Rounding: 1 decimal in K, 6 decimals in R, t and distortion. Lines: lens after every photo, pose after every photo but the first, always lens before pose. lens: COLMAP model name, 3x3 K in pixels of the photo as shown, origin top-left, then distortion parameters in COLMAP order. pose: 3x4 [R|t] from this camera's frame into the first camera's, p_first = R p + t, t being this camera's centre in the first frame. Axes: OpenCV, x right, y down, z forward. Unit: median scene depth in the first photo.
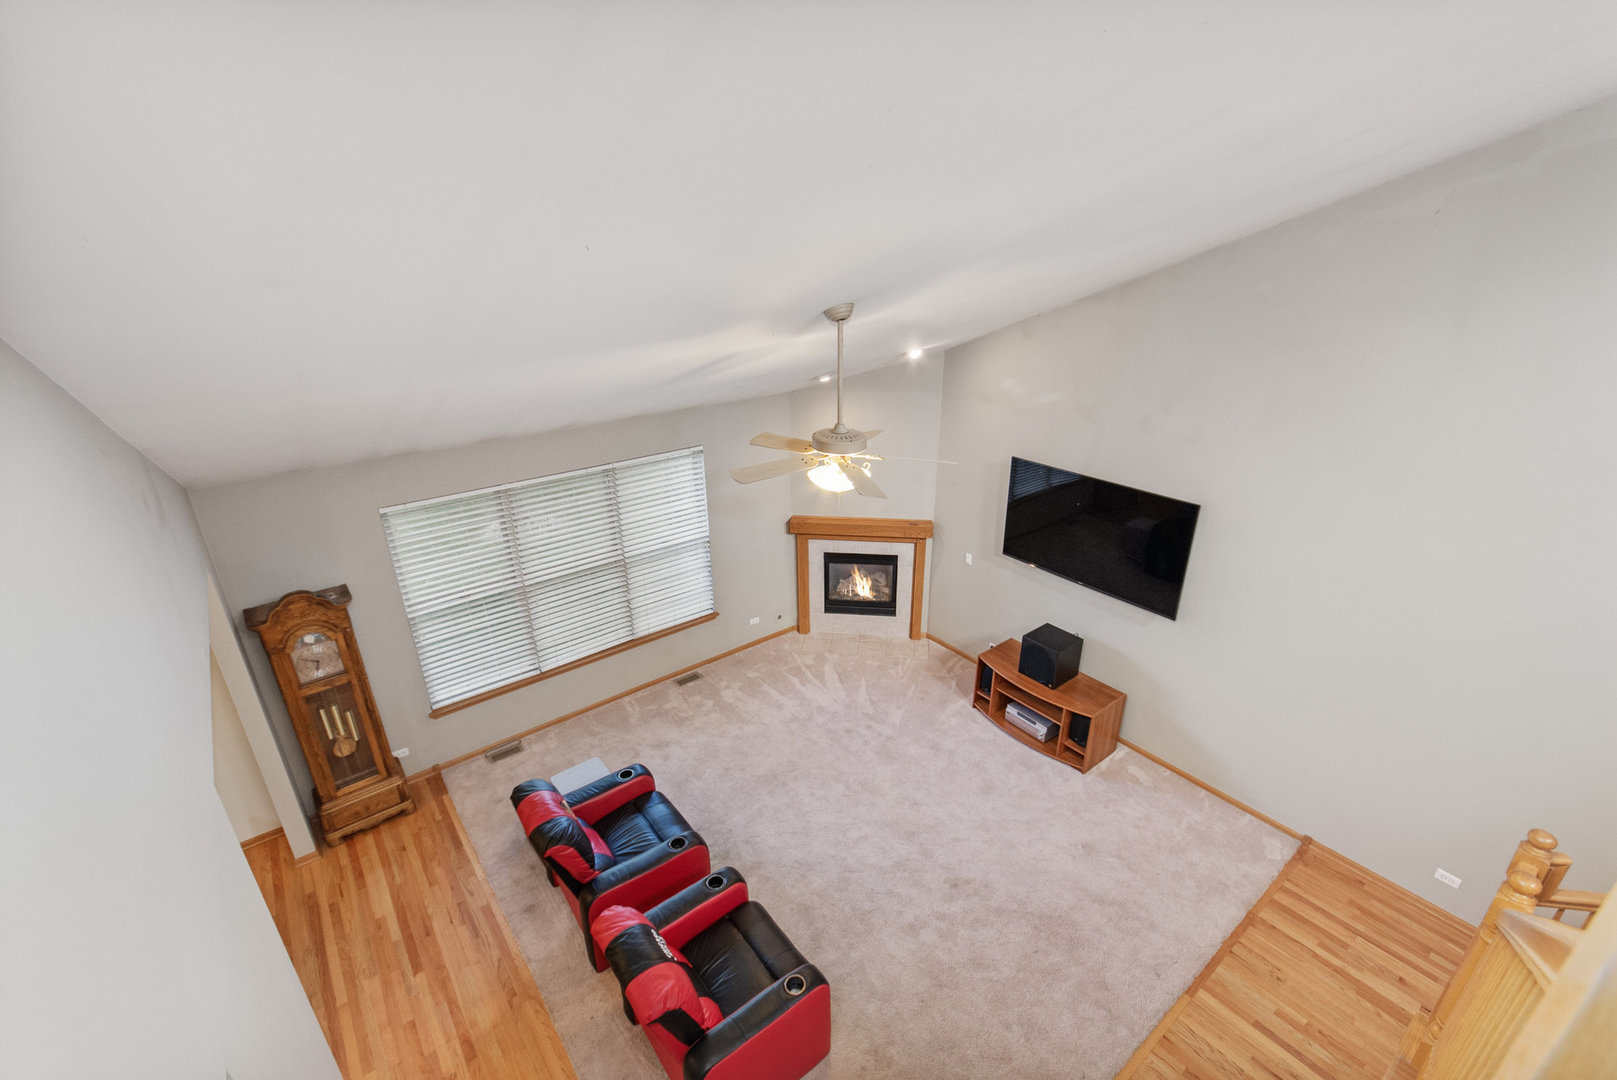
lens RADIAL K [[724.1, 0, 809.8], [0, 724.1, 536.6], [0, 0, 1]] dist [-0.002395, -0.000595]
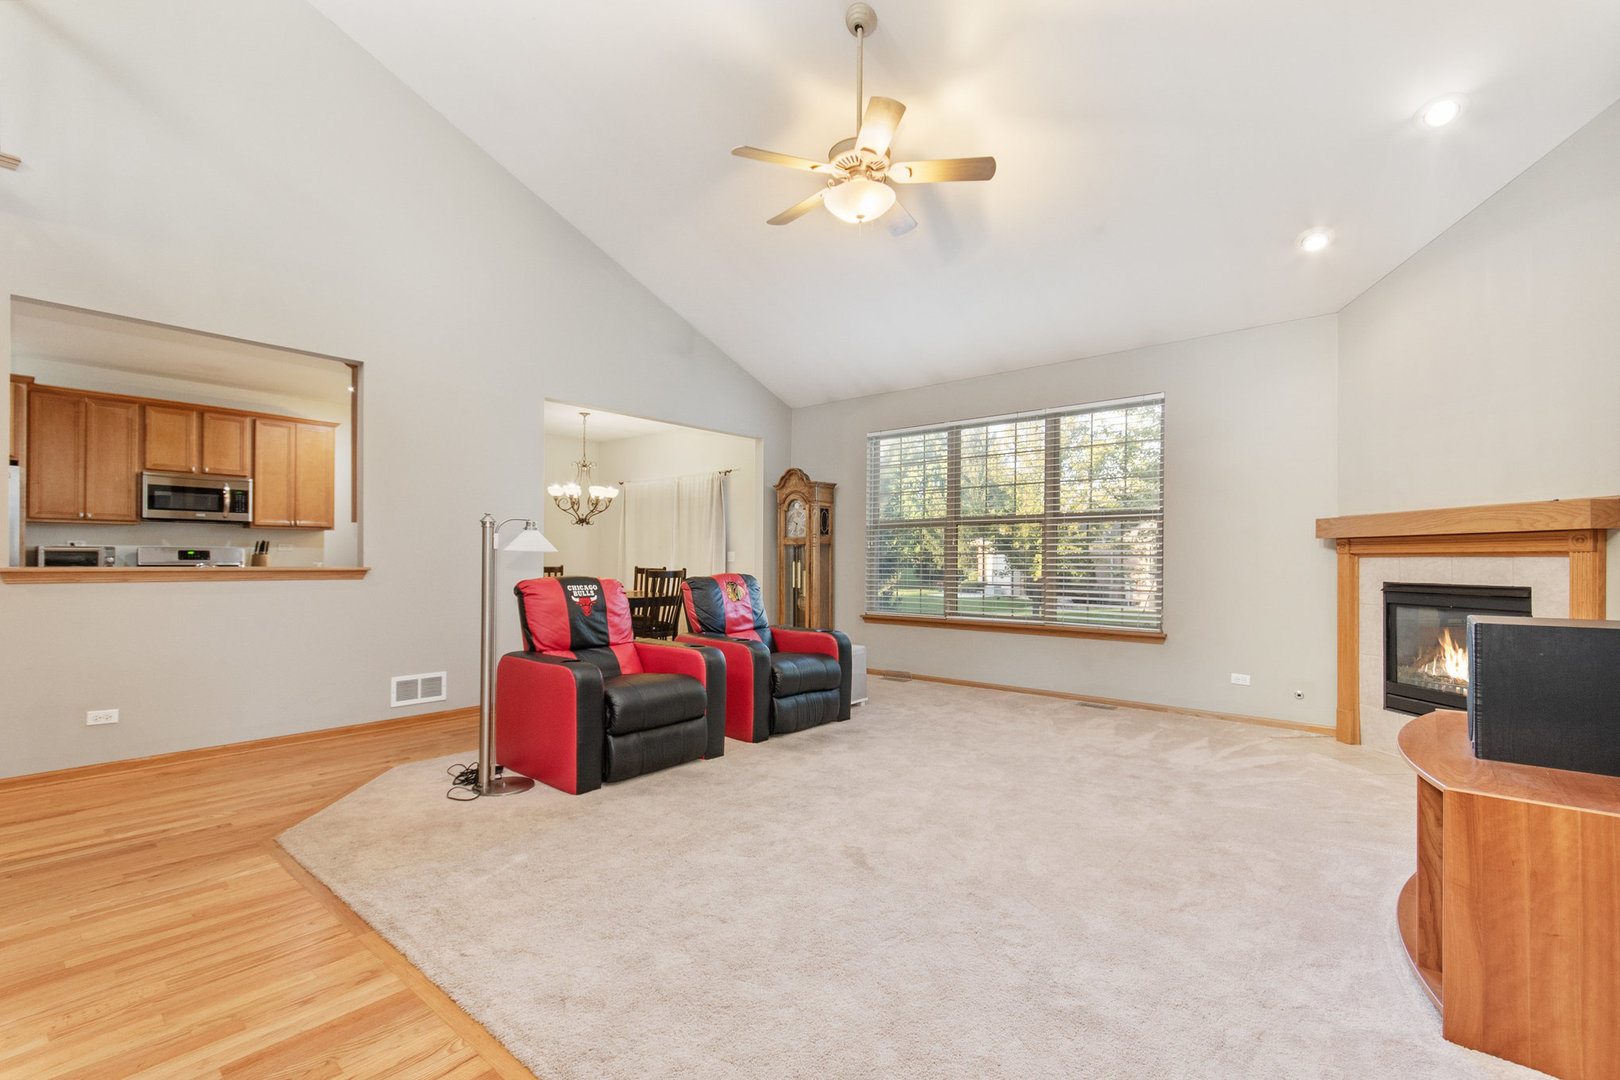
lens RADIAL K [[717.7, 0, 795.3], [0, 717.7, 551.0], [0, 0, 1]] dist [0.002041, -0.002345]
pose [[0.188055, -0.001384, -0.982157, 0.599957], [-0.385030, 0.919850, -0.075018, 0.271149], [0.903541, 0.392268, 0.172450, 0.648193]]
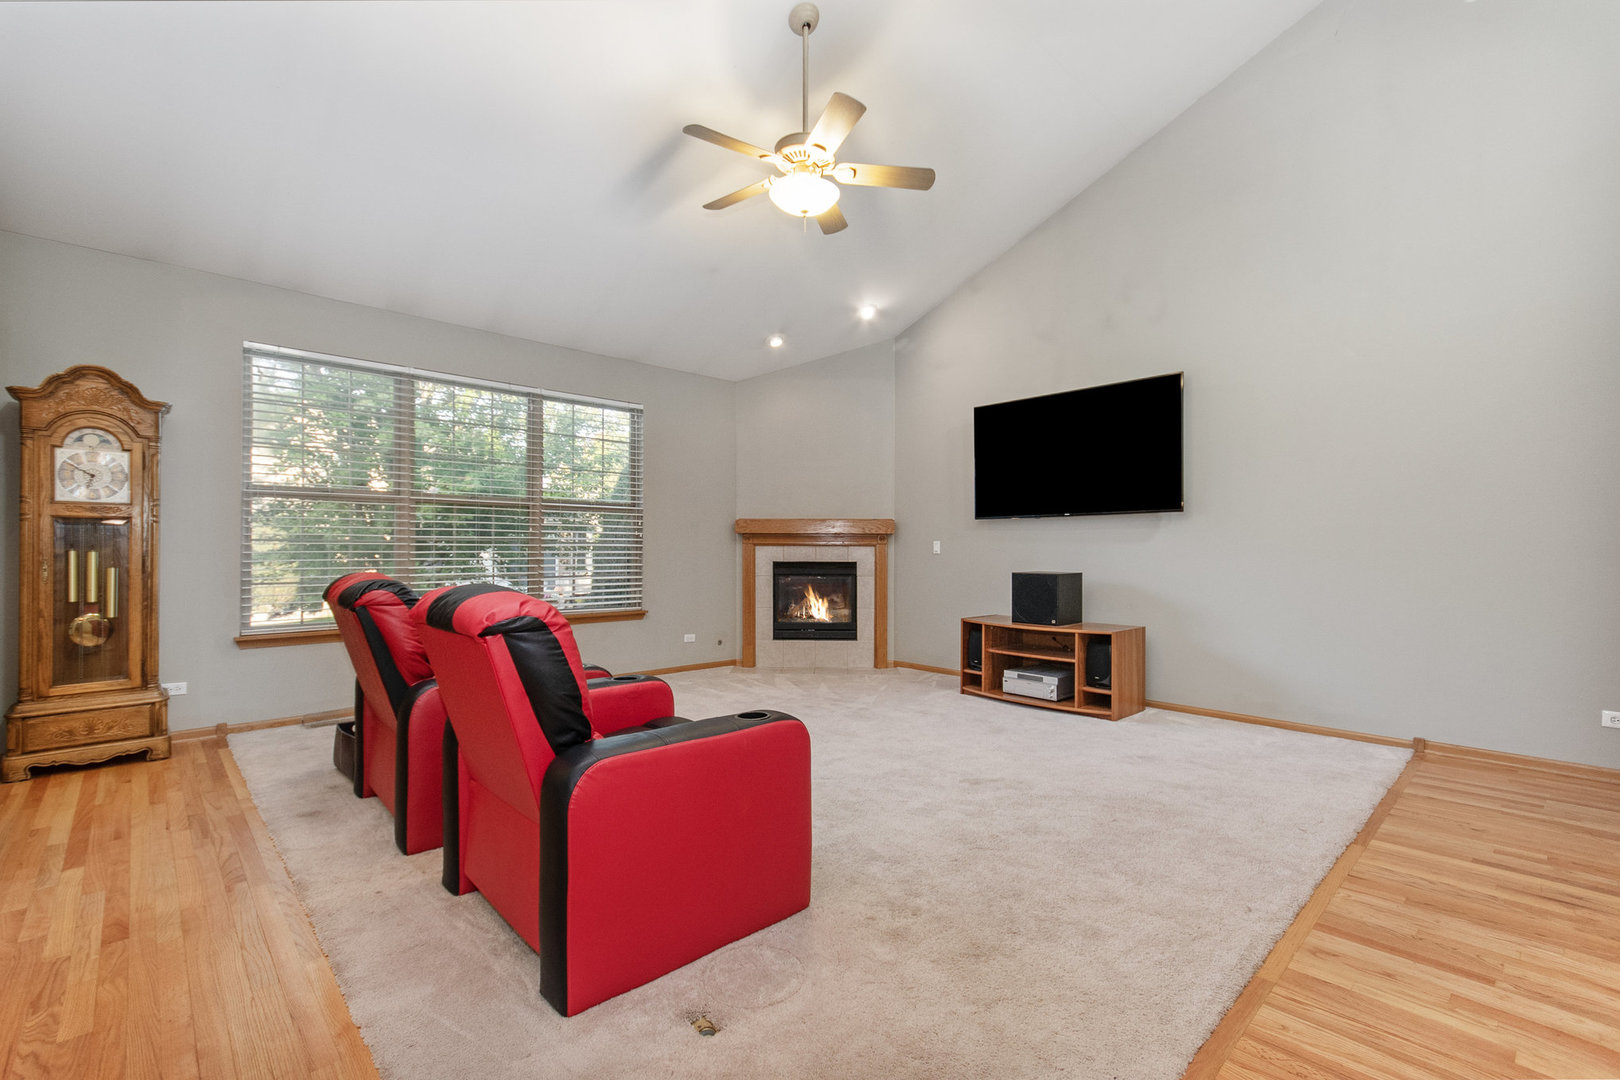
lens RADIAL K [[717.7, 0, 812.8], [0, 717.7, 531.9], [0, 0, 1]] dist [0.002041, -0.002345]
pose [[0.995745, 0.012779, 0.091257, -0.016330], [0.025624, 0.912878, -0.407427, 0.446027], [-0.088512, 0.408032, 0.908667, 0.246570]]
